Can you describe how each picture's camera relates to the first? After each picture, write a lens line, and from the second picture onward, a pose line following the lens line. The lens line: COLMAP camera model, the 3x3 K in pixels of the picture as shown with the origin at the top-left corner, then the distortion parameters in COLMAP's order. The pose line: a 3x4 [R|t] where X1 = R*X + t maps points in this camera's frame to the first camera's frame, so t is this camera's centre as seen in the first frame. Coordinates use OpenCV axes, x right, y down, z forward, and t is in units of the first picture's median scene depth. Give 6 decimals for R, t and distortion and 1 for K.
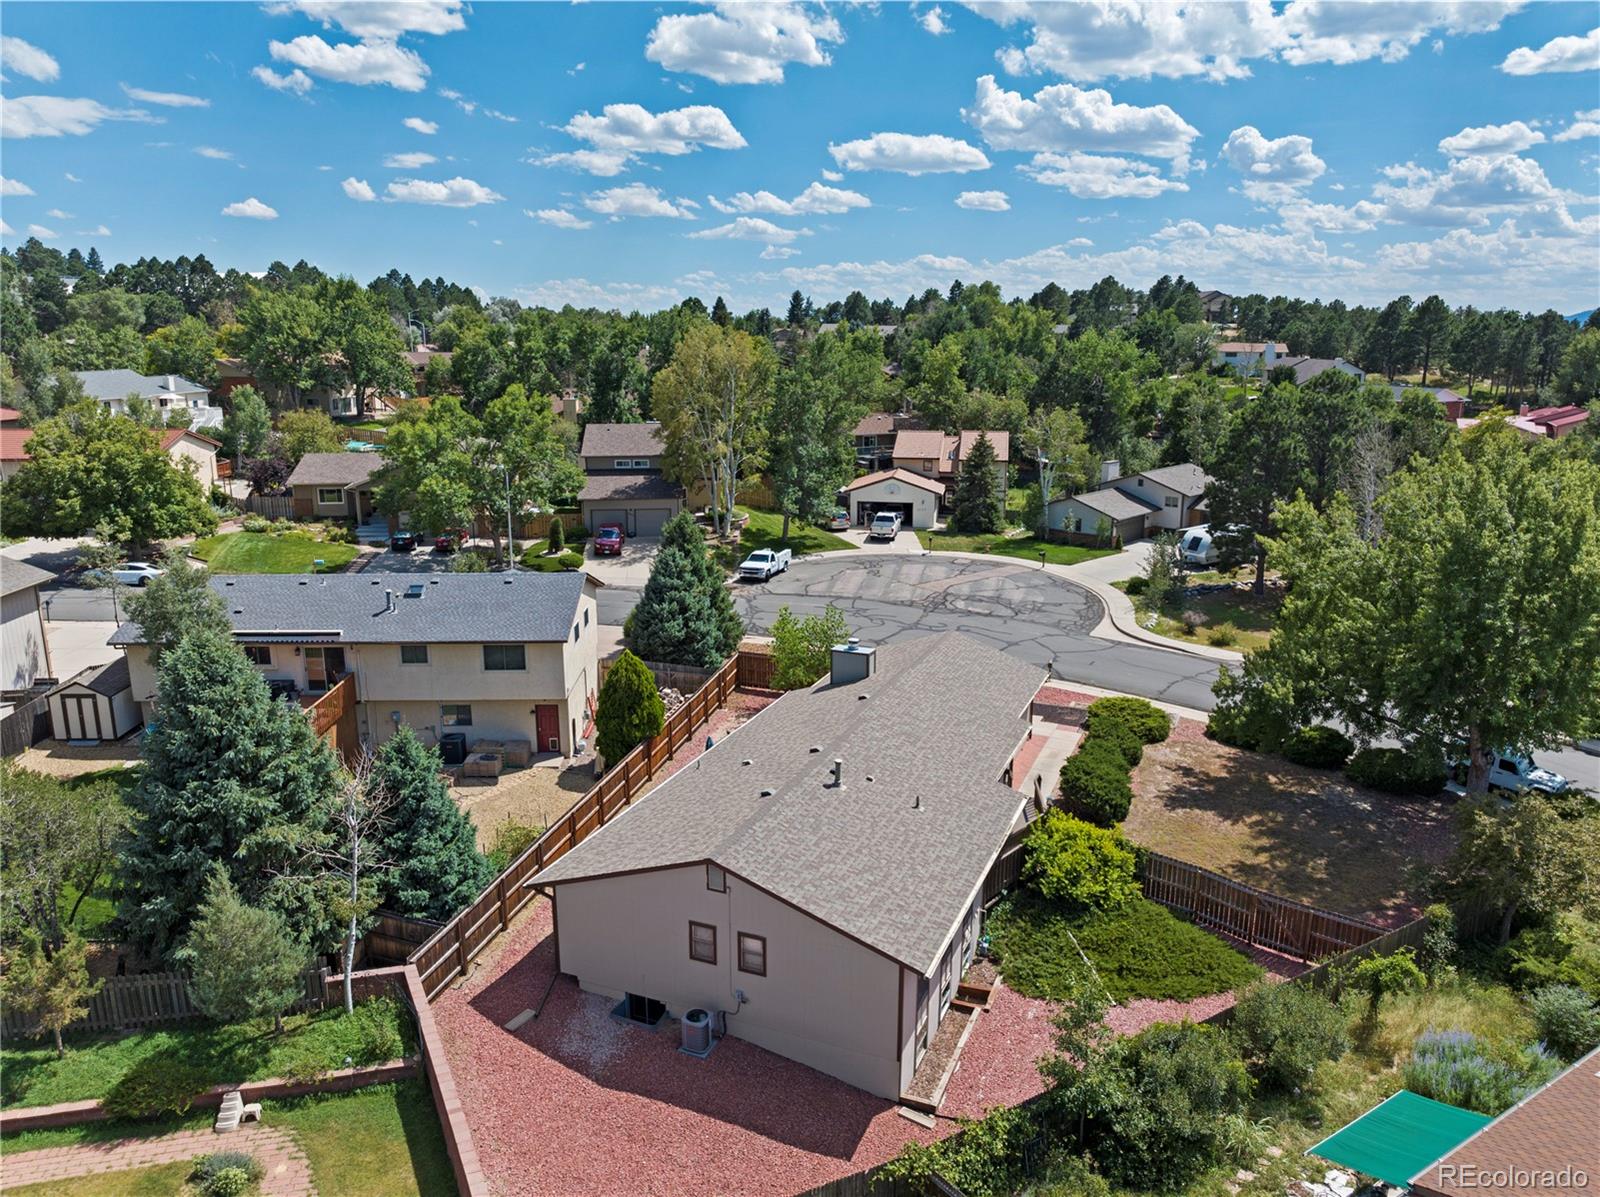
lens RADIAL K [[1127.8, 0, 822.9], [0, 1127.8, 568.0], [0, 0, 1]] dist [-0.049706, 0.023615]
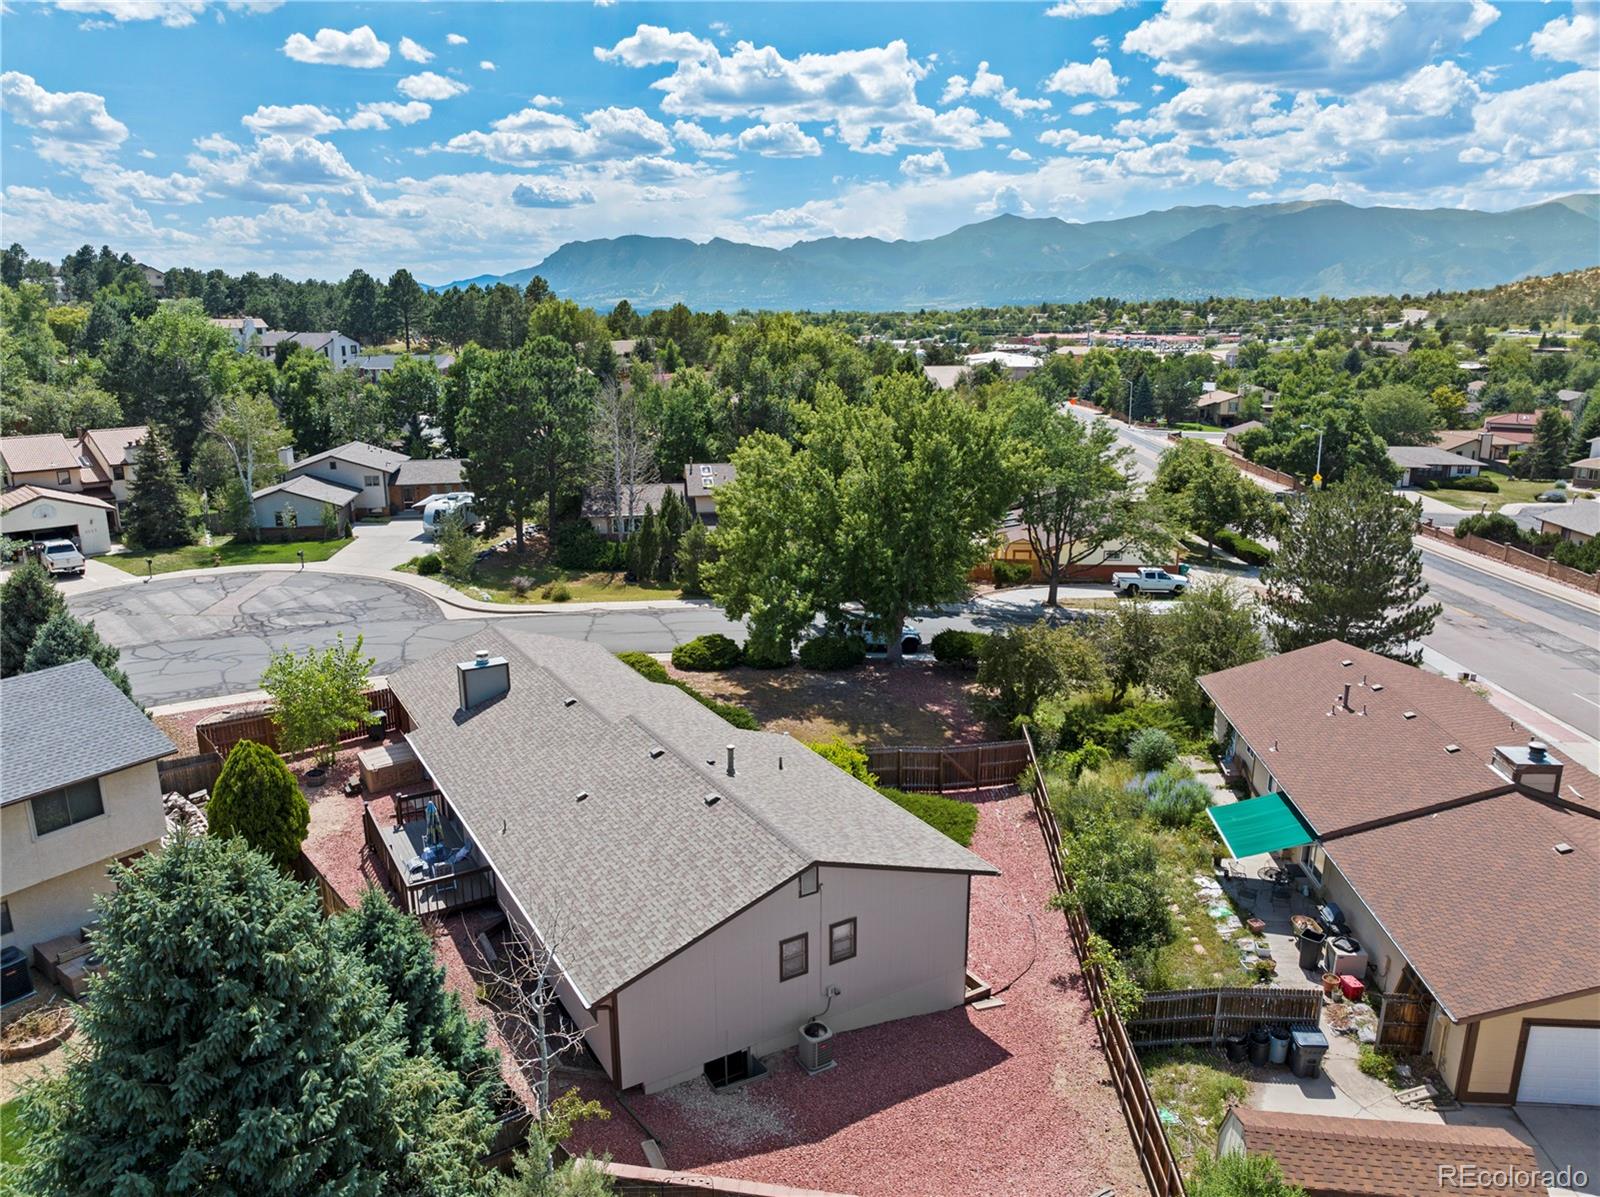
lens RADIAL K [[1127.8, 0, 801.3], [0, 1127.8, 546.5], [0, 0, 1]] dist [-0.049706, 0.023615]
pose [[0.606254, -0.173275, 0.776164, -0.299681], [0.170302, 0.981621, 0.086122, -0.031423], [-0.776822, 0.079970, 0.624621, 0.150379]]
